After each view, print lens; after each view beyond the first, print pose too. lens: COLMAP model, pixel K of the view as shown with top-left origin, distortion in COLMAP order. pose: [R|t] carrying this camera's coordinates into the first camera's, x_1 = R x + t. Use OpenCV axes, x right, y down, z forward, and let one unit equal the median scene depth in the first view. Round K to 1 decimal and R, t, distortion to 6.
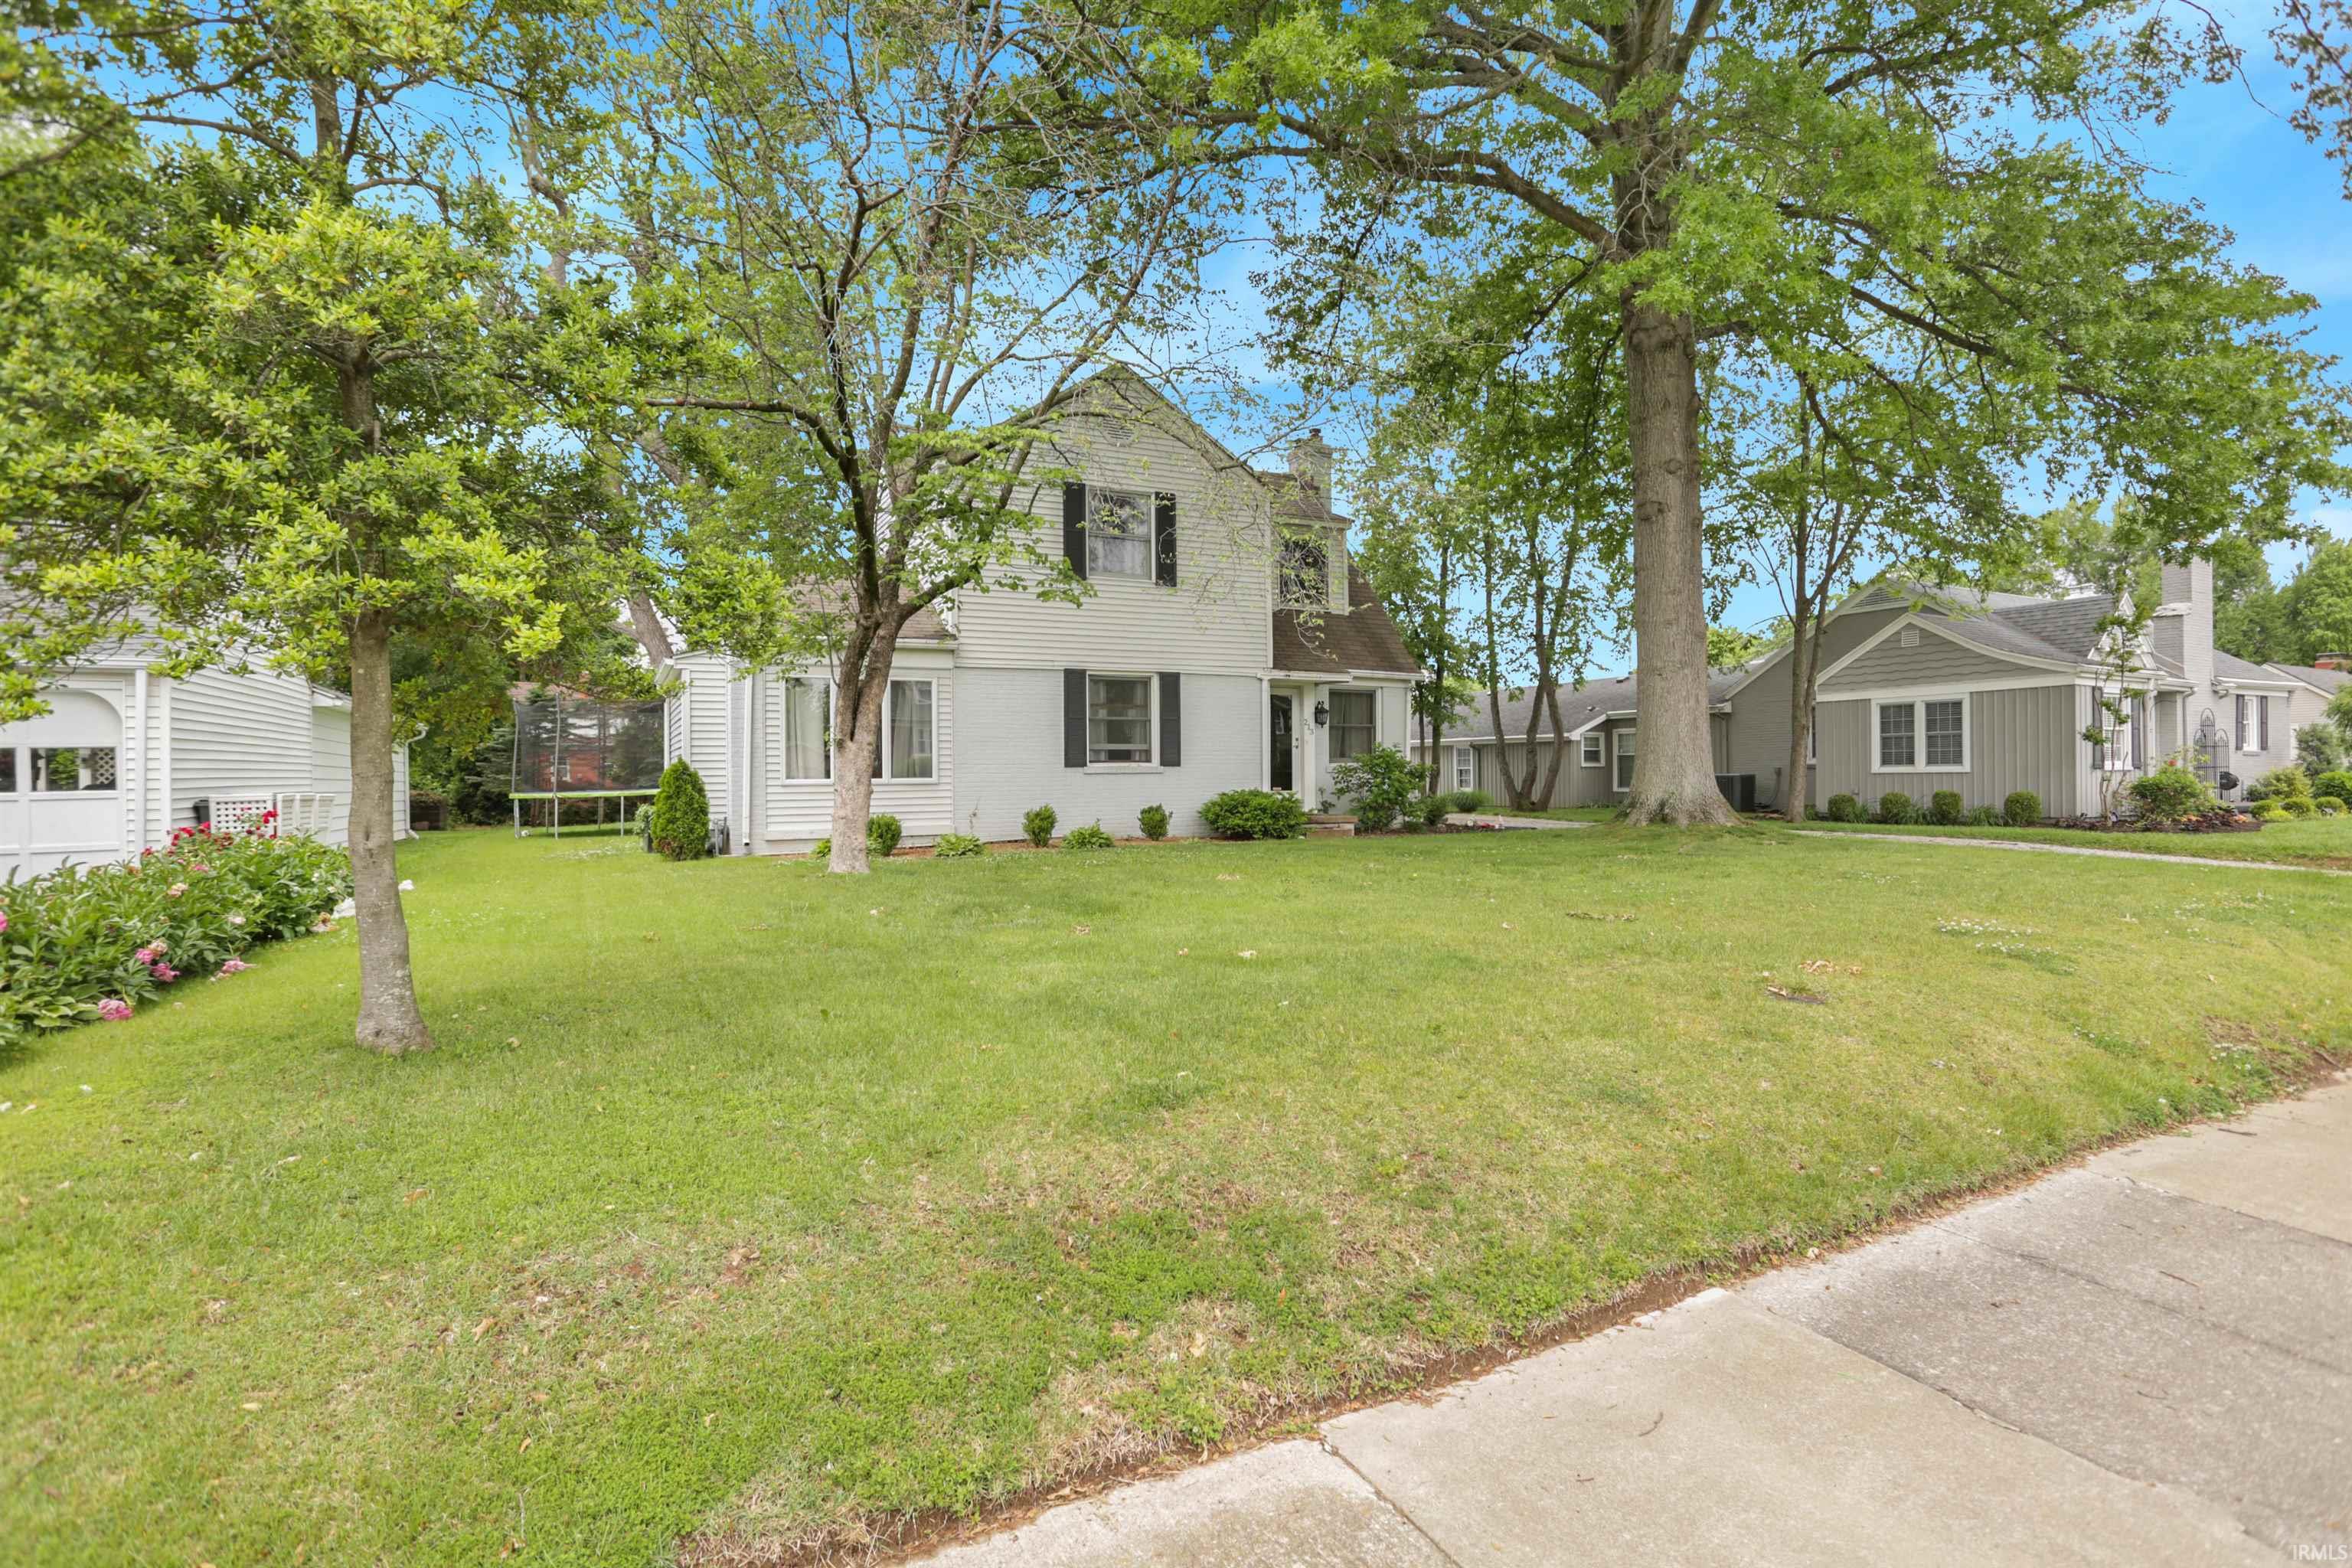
lens RADIAL K [[1136.5, 0, 1176.0], [0, 1136.5, 784.0], [0, 0, 1]] dist [-0.071293, 0.028420]
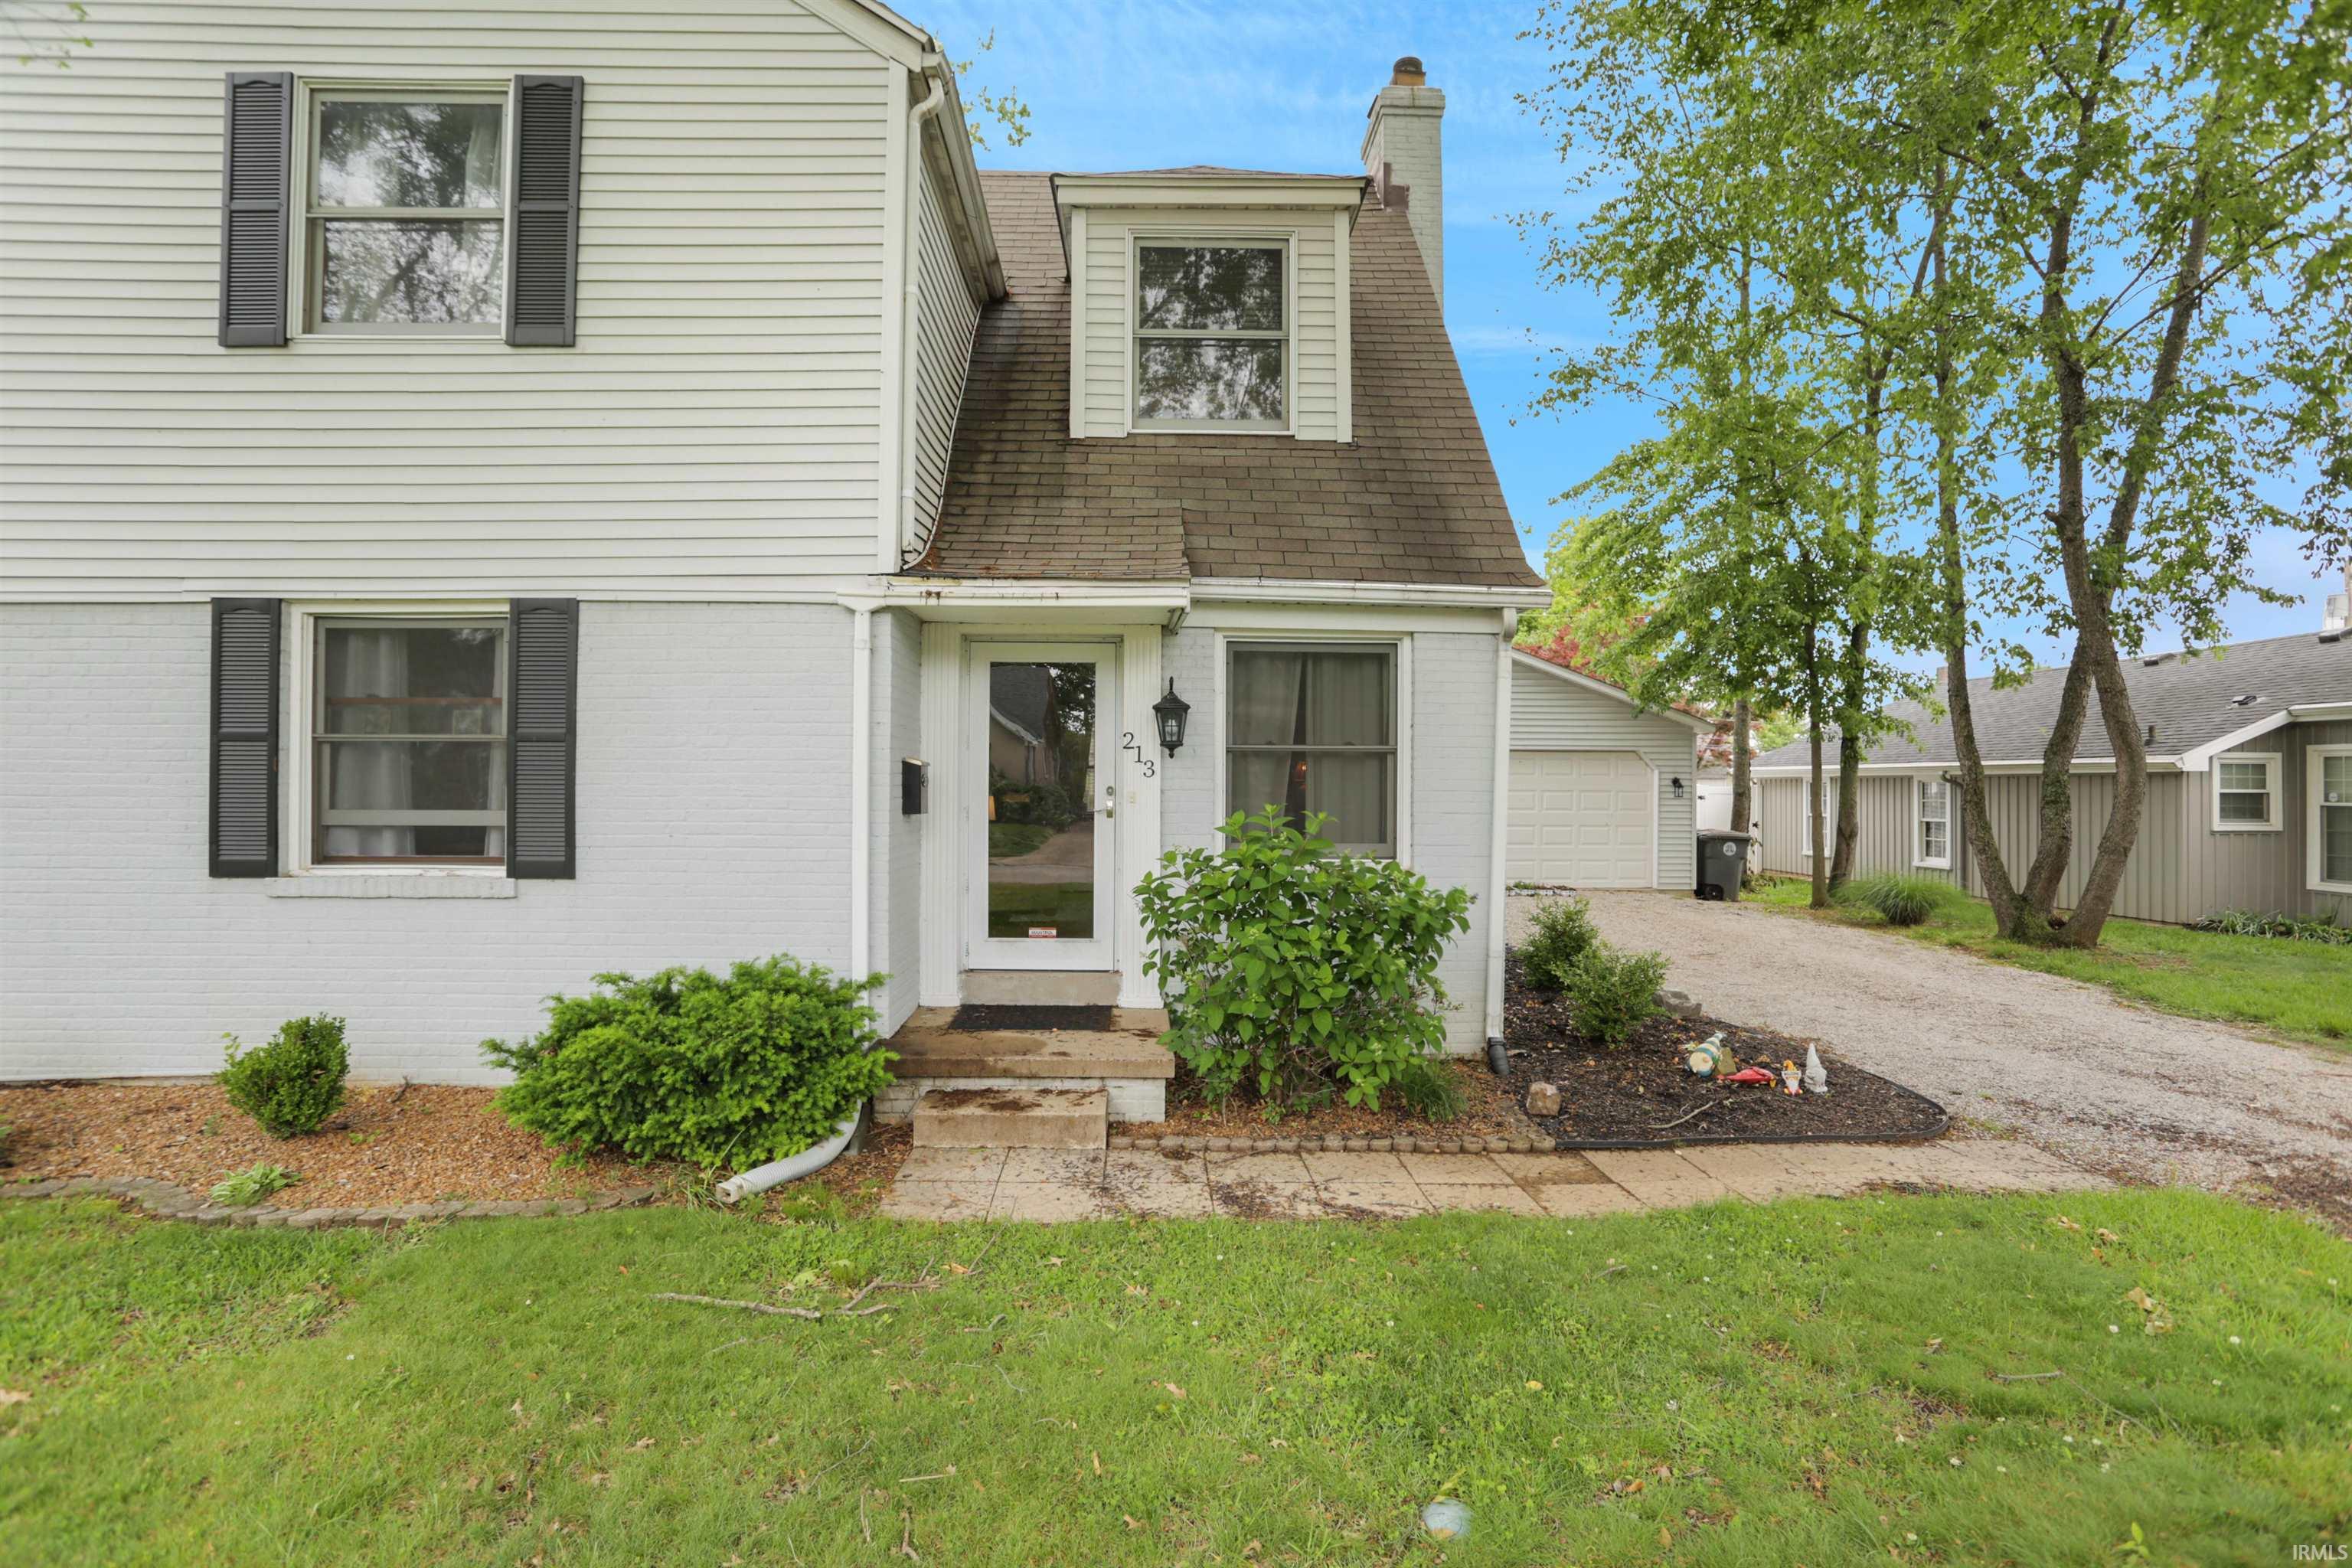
lens RADIAL K [[1136.5, 0, 1176.0], [0, 1136.5, 784.0], [0, 0, 1]] dist [-0.071293, 0.028420]
pose [[0.907983, 0.010967, -0.418863, 0.300089], [-0.014682, 0.999876, -0.005647, -0.044450], [0.418749, 0.011277, 0.908032, 0.781695]]
